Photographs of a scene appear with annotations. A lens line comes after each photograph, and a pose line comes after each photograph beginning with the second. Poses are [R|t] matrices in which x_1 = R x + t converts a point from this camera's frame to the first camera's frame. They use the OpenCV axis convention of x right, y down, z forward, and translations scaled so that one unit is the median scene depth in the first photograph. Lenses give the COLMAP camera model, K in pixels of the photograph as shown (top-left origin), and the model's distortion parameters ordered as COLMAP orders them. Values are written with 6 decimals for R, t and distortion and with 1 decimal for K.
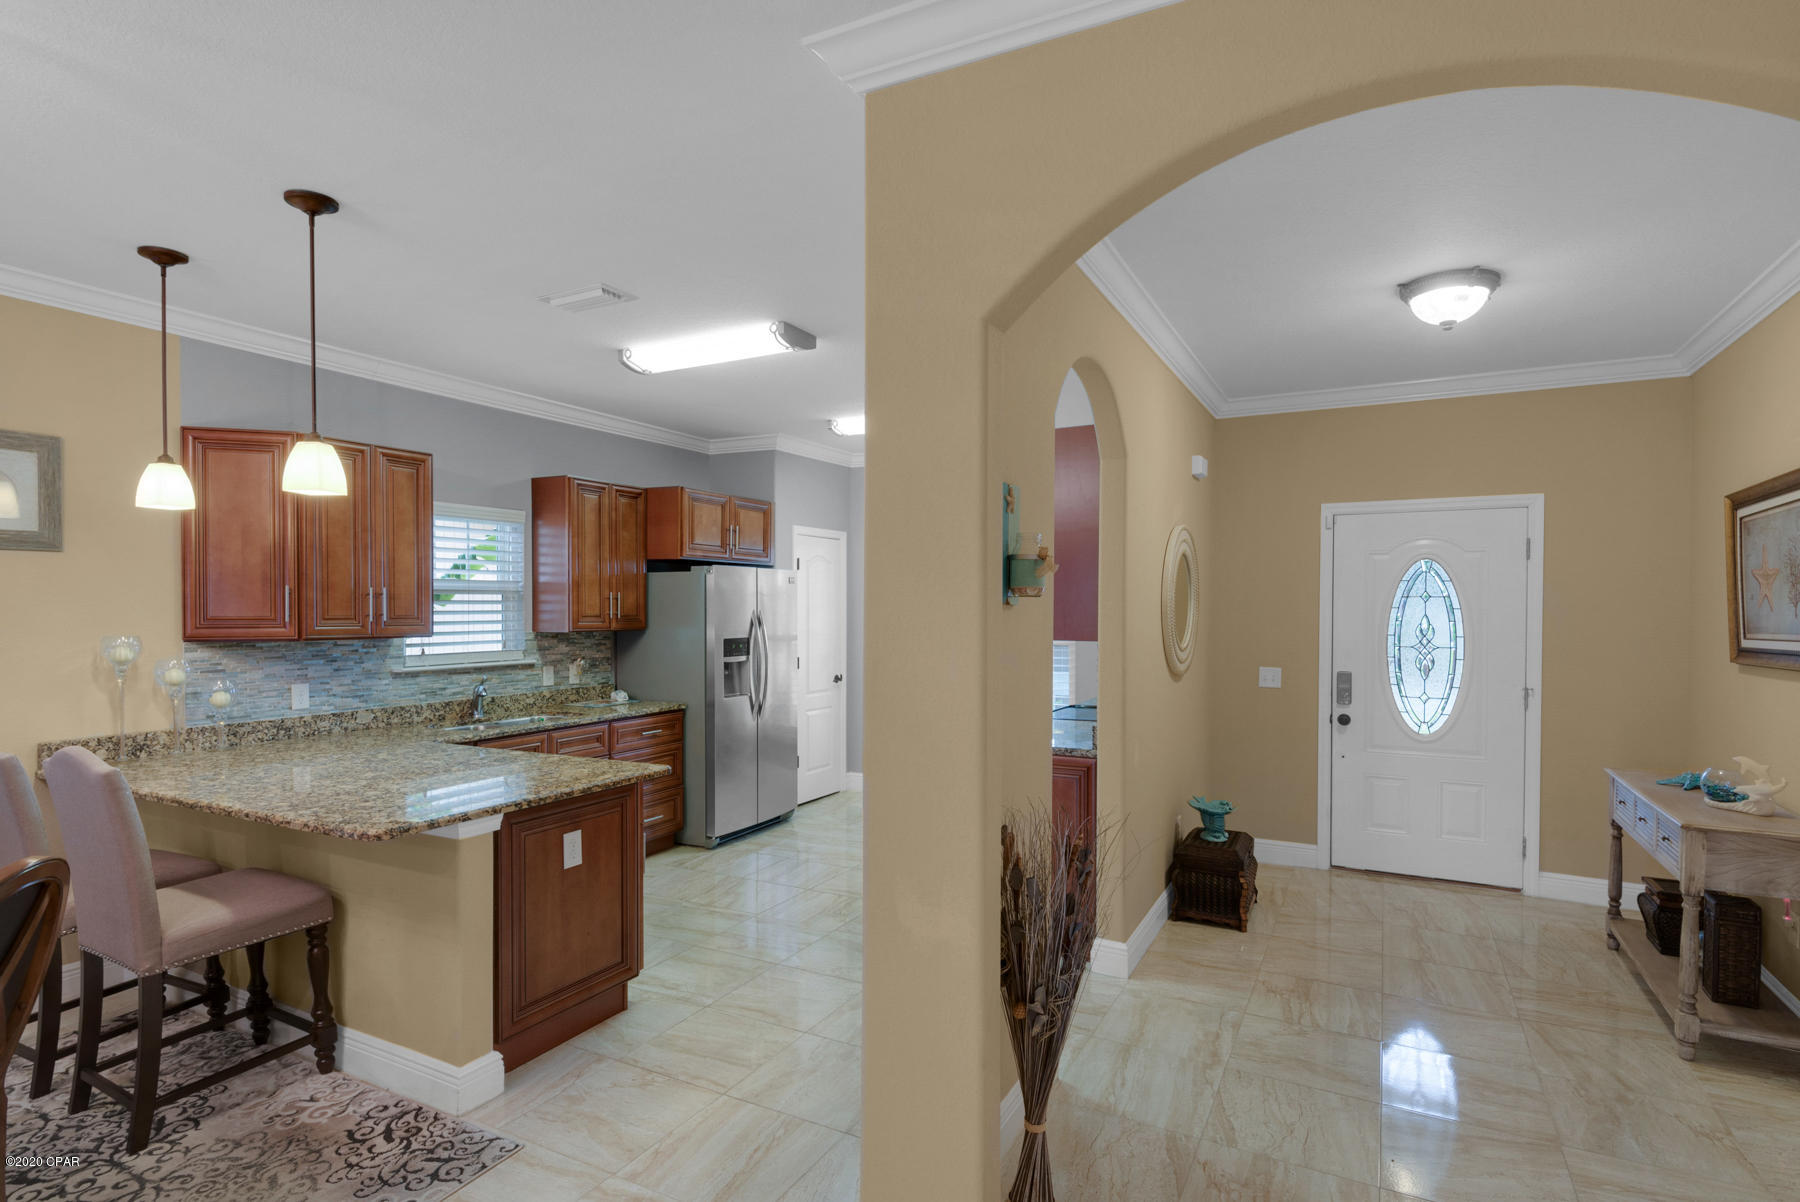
lens RADIAL K [[883.1, 0, 926.4], [0, 883.1, 620.9], [0, 0, 1]] dist [0.003274, -0.010445]
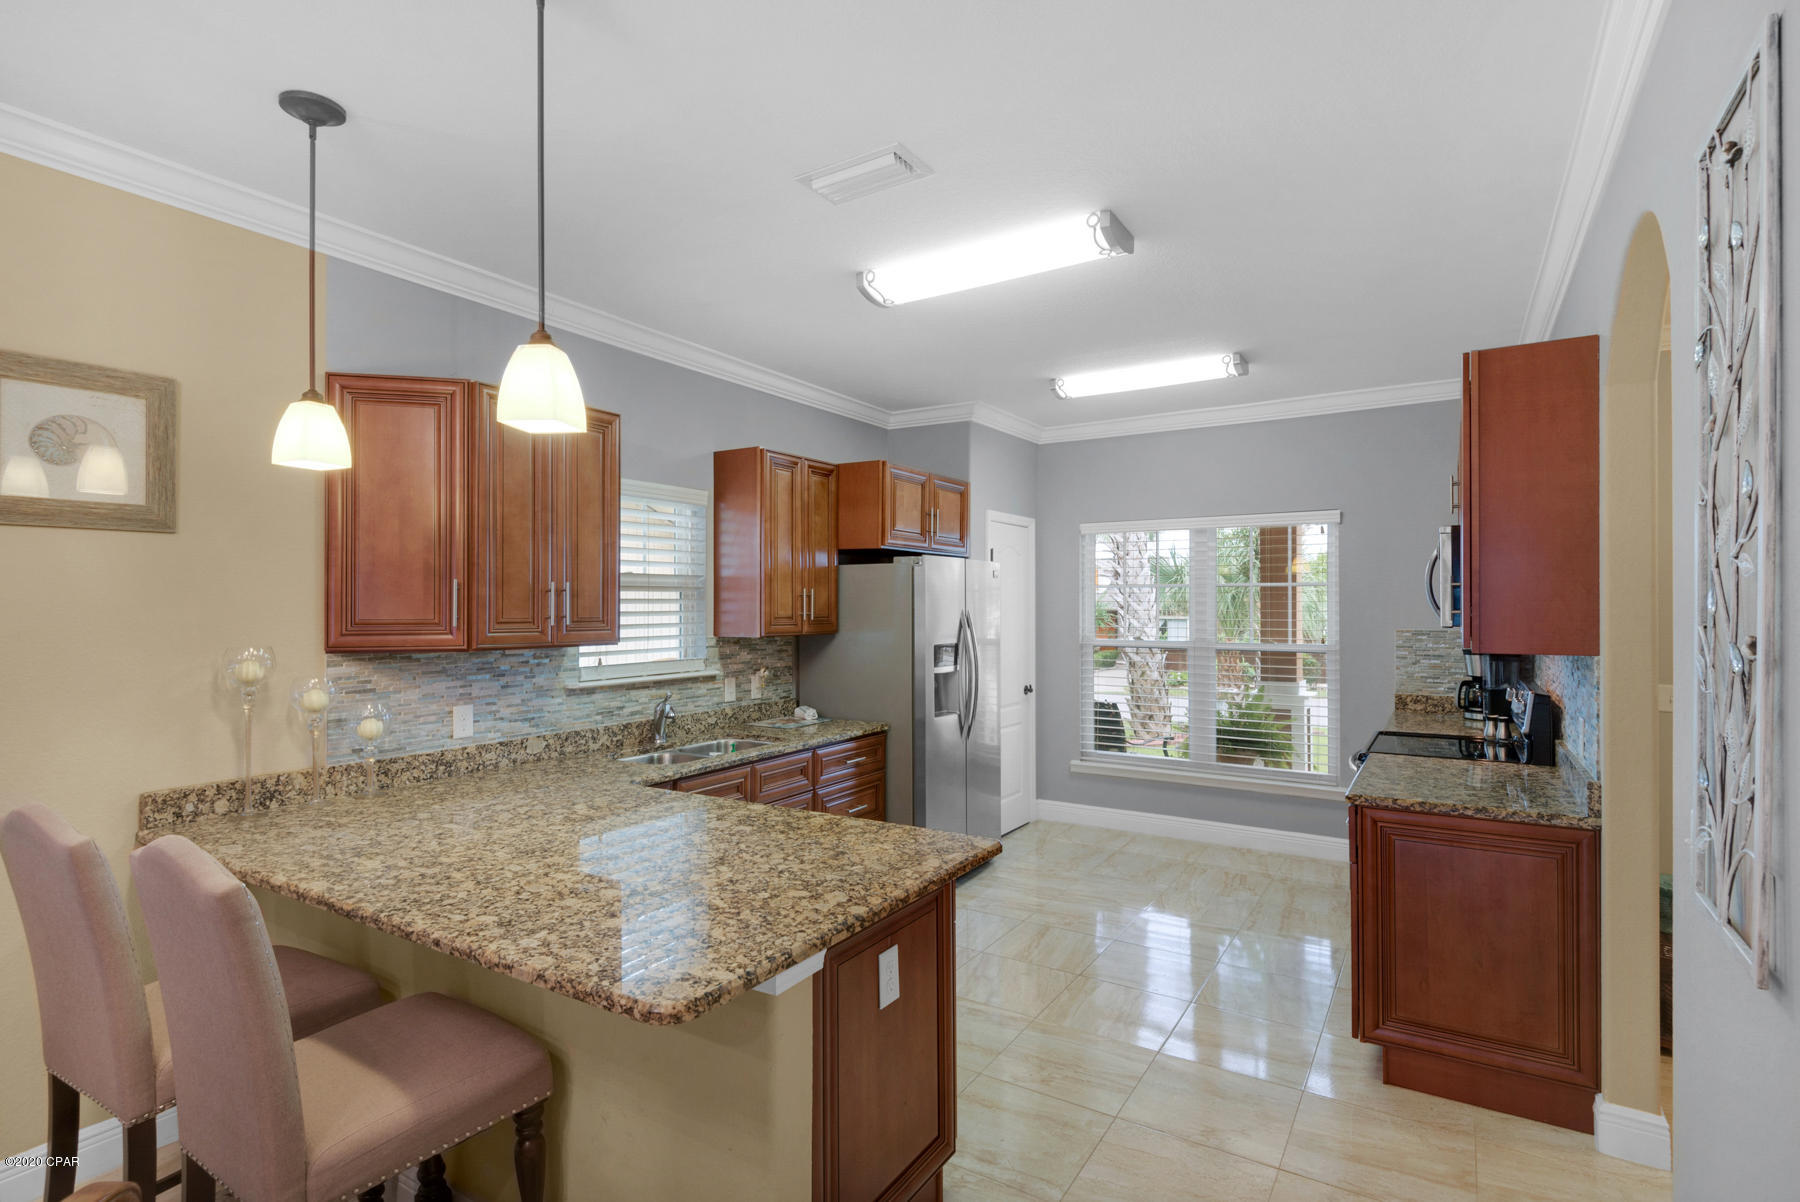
lens RADIAL K [[858.7, 0, 900.0], [0, 858.7, 601.0], [0, 0, 1]] dist [0.019003, -0.018129]
pose [[0.995648, -0.002745, -0.093154, -0.236320], [0.000696, 0.999757, -0.022027, -0.003877], [0.093192, 0.021866, 0.995408, 0.255405]]
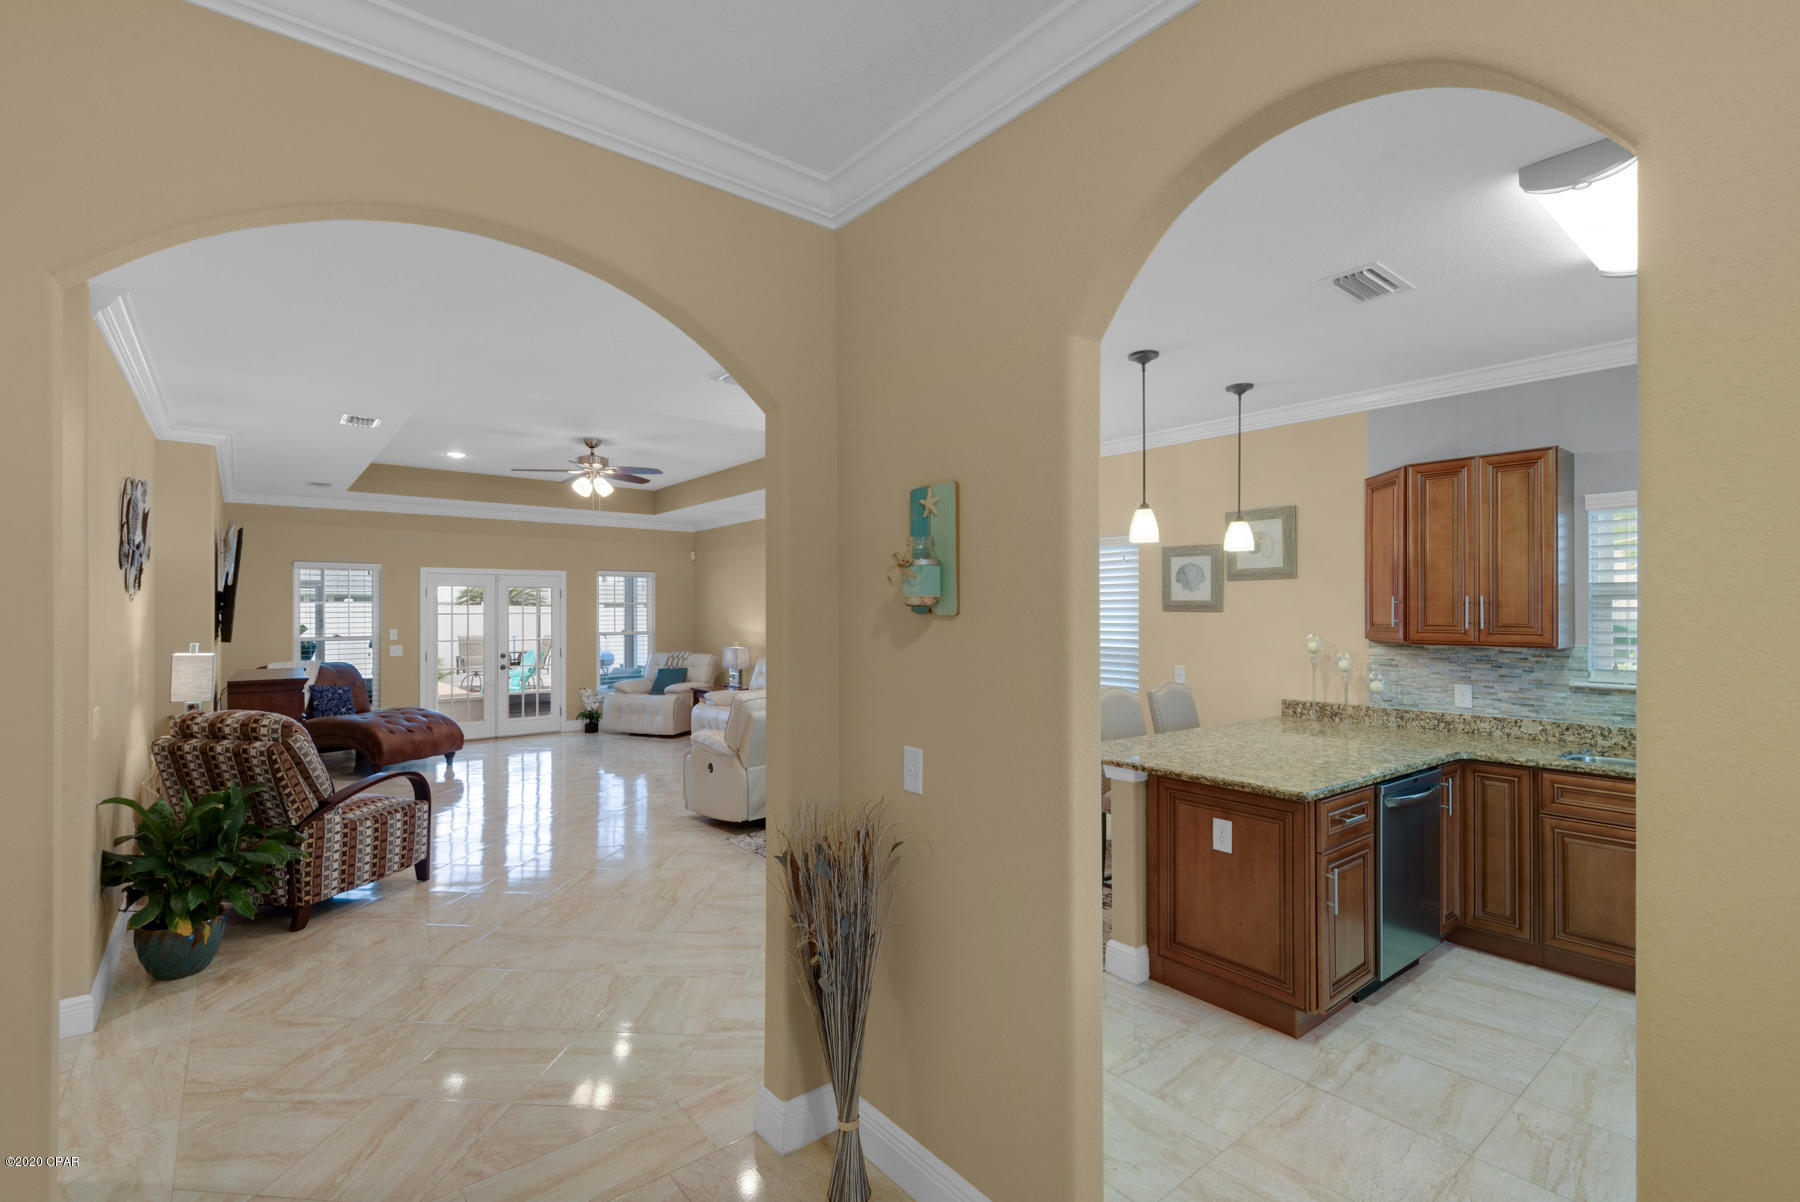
lens RADIAL K [[813.3, 0, 893.8], [0, 813.3, 603.8], [0, 0, 1]] dist [0.032637, -0.013247]
pose [[-0.413865, -0.007972, -0.910303, 0.488937], [-0.015641, 0.999876, -0.001645, -0.015499], [0.910204, 0.013557, -0.413939, 0.729279]]
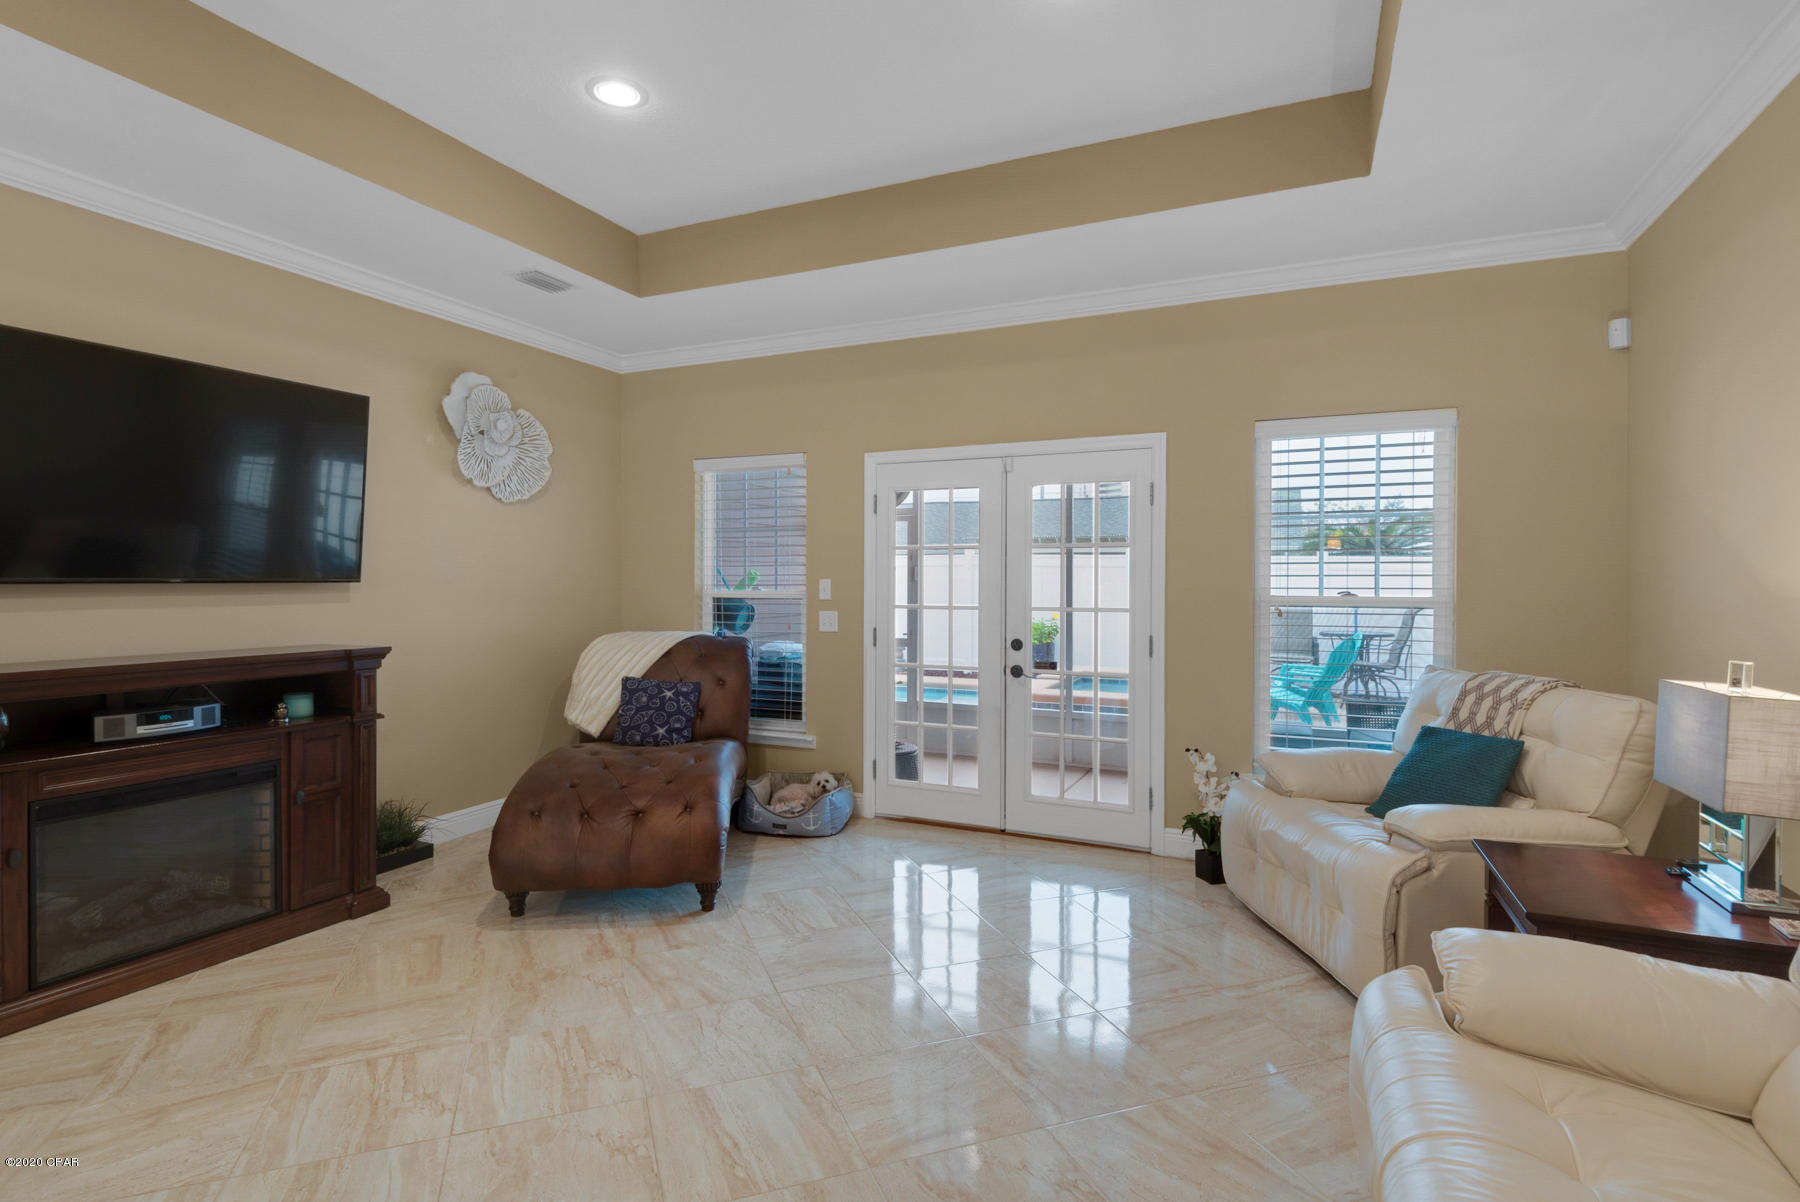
lens RADIAL K [[897.4, 0, 852.9], [0, 897.4, 581.1], [0, 0, 1]] dist [0.002278, 0.000102]
pose [[-0.999742, -0.001664, -0.022634, -0.915620], [-0.002211, 0.999705, 0.024176, 0.041659], [0.022587, 0.024220, -0.999451, -0.141943]]
